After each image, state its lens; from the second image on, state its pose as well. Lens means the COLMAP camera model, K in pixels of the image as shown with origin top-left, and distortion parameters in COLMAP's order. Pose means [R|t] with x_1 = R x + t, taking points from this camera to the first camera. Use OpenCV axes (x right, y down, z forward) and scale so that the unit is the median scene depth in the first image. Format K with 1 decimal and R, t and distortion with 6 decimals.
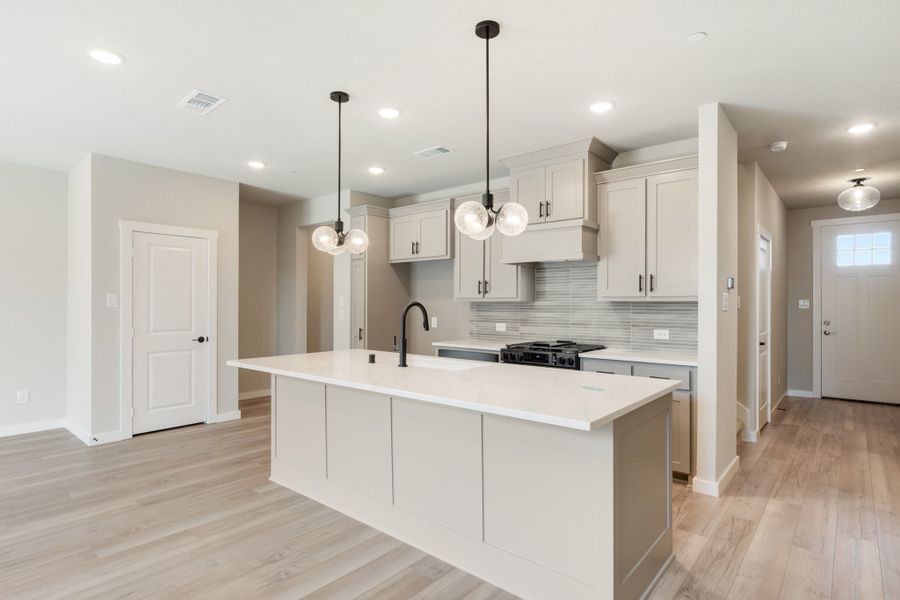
lens RADIAL K [[470.9, 0, 449.9], [0, 470.9, 303.1], [0, 0, 1]] dist [0.000928, 0.000273]
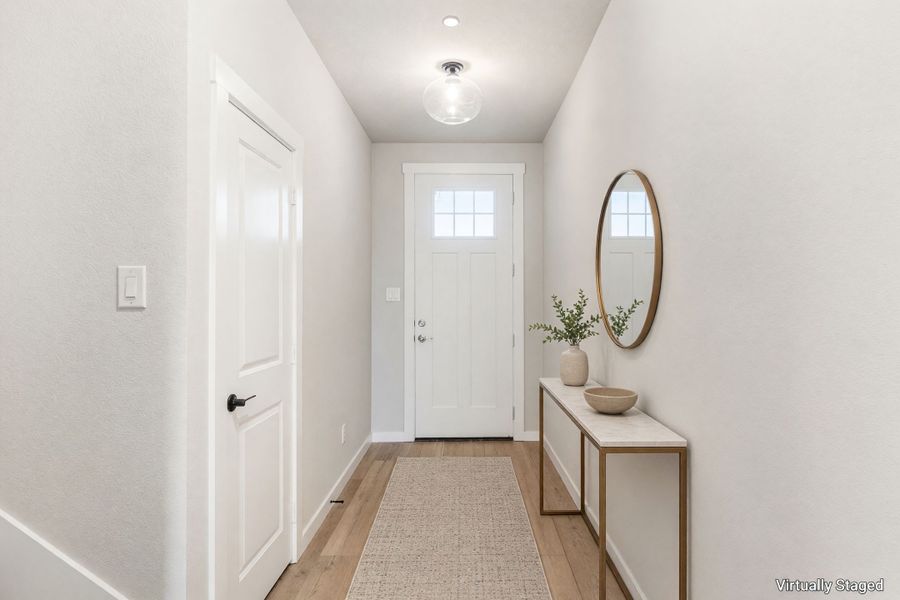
lens RADIAL K [[470.9, 0, 449.9], [0, 470.9, 303.1], [0, 0, 1]] dist [0.000928, 0.000273]
pose [[0.783640, -0.009402, 0.621144, 0.609790], [0.001674, 0.999914, 0.013023, 0.008651], [-0.621213, -0.009166, 0.783588, 0.667333]]
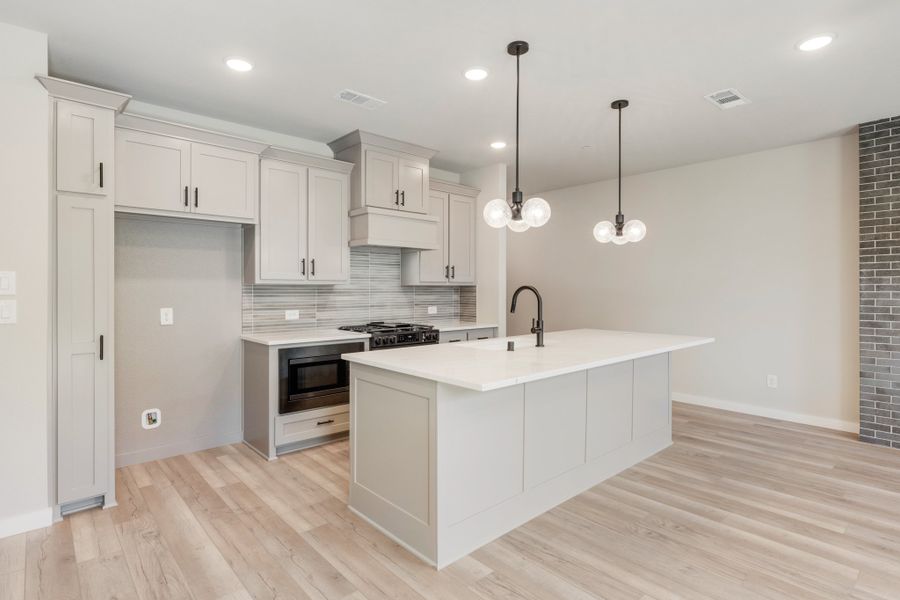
lens RADIAL K [[461.5, 0, 447.5], [0, 461.5, 290.1], [0, 0, 1]] dist [0.000031, -0.000332]
pose [[0.135744, -0.005009, 0.990731, -0.761301], [-0.002871, 0.999981, 0.005449, 0.001993], [-0.990740, -0.003584, 0.135727, 0.703428]]
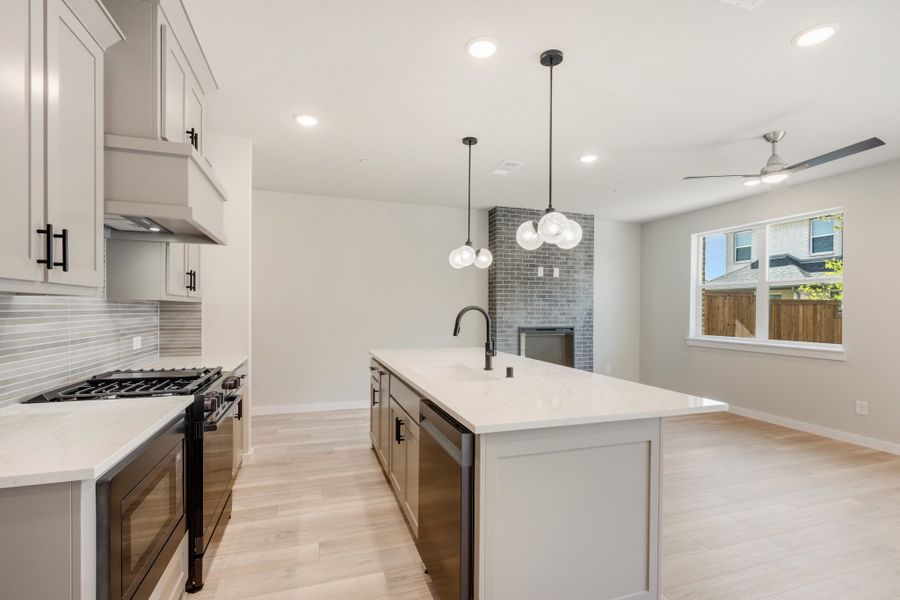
lens RADIAL K [[415.7, 0, 447.7], [0, 415.7, 310.7], [0, 0, 1]] dist [-0.000026, 0.000201]
pose [[-0.854274, -0.010745, 0.519711, -0.322656], [-0.011417, 0.999933, 0.001907, 0.004988], [-0.519697, -0.004305, -0.854340, 1.195481]]
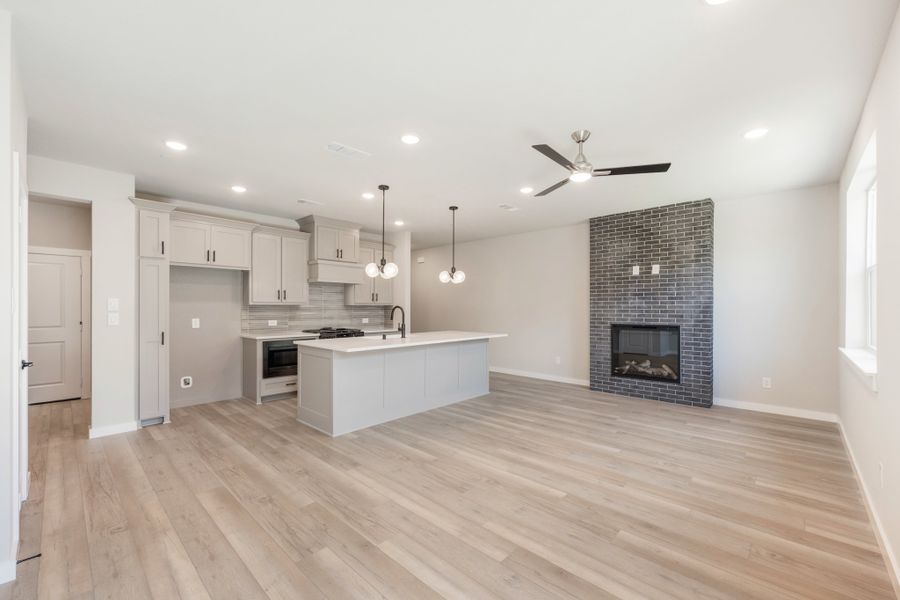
lens RADIAL K [[368.1, 0, 449.2], [0, 368.1, 307.7], [0, 0, 1]] dist [-0.000828, -0.000081]
pose [[0.051492, -0.003810, 0.998666, -1.098662], [-0.003646, 0.999985, 0.004003, -0.000699], [-0.998667, -0.003847, 0.051478, 0.477666]]
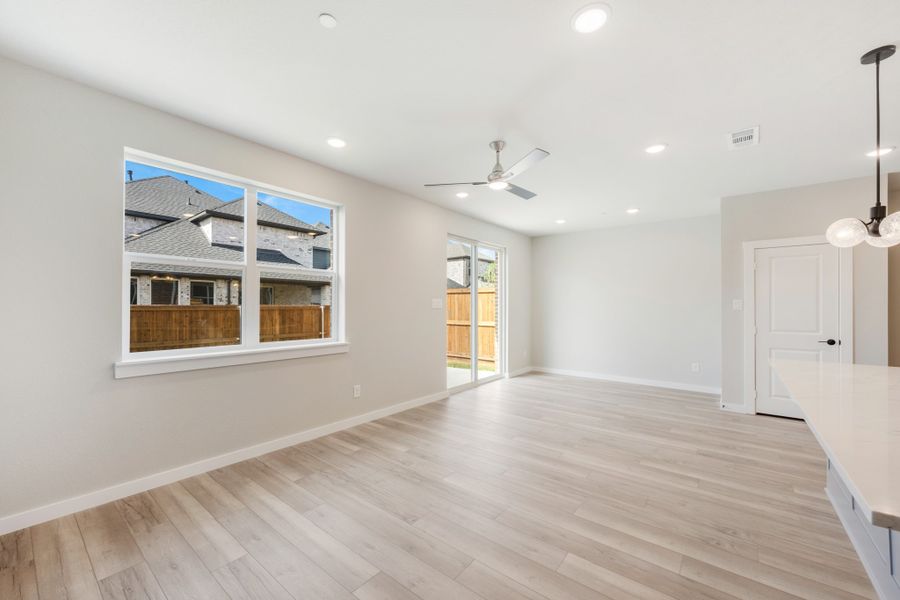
lens RADIAL K [[358.9, 0, 448.5], [0, 358.9, 304.0], [0, 0, 1]] dist [-0.000154, 0.000001]
pose [[0.031787, -0.007948, -0.999463, 0.253018], [-0.000440, 0.999968, -0.007966, 0.001719], [0.999495, 0.000693, 0.031782, 0.162239]]
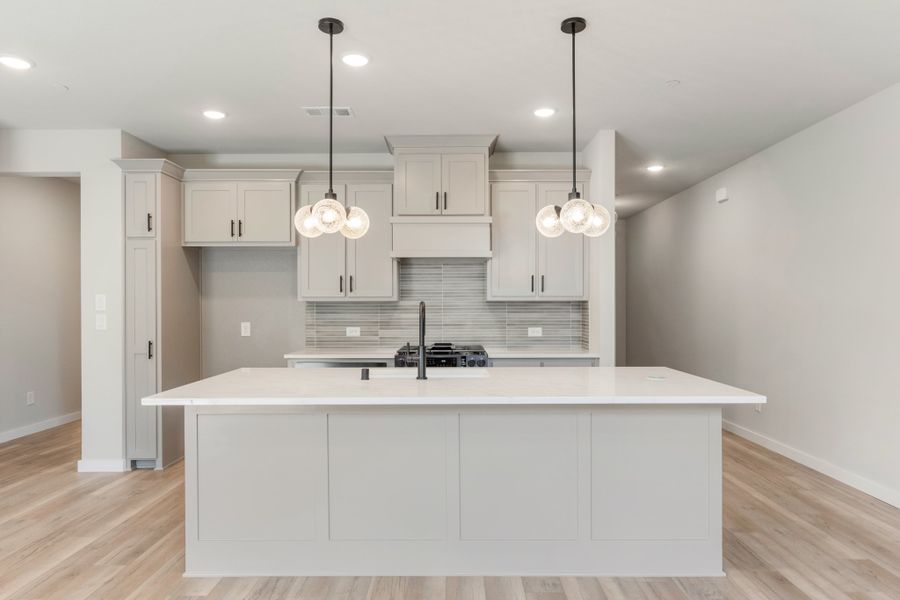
lens RADIAL K [[562.6, 0, 452.0], [0, 562.6, 306.1], [0, 0, 1]] dist [-0.002995, -0.000292]
pose [[0.764279, -0.005965, 0.644859, -0.461335], [0.003025, 0.999979, 0.005664, 0.000509], [-0.644879, -0.002378, 0.764281, 0.137118]]
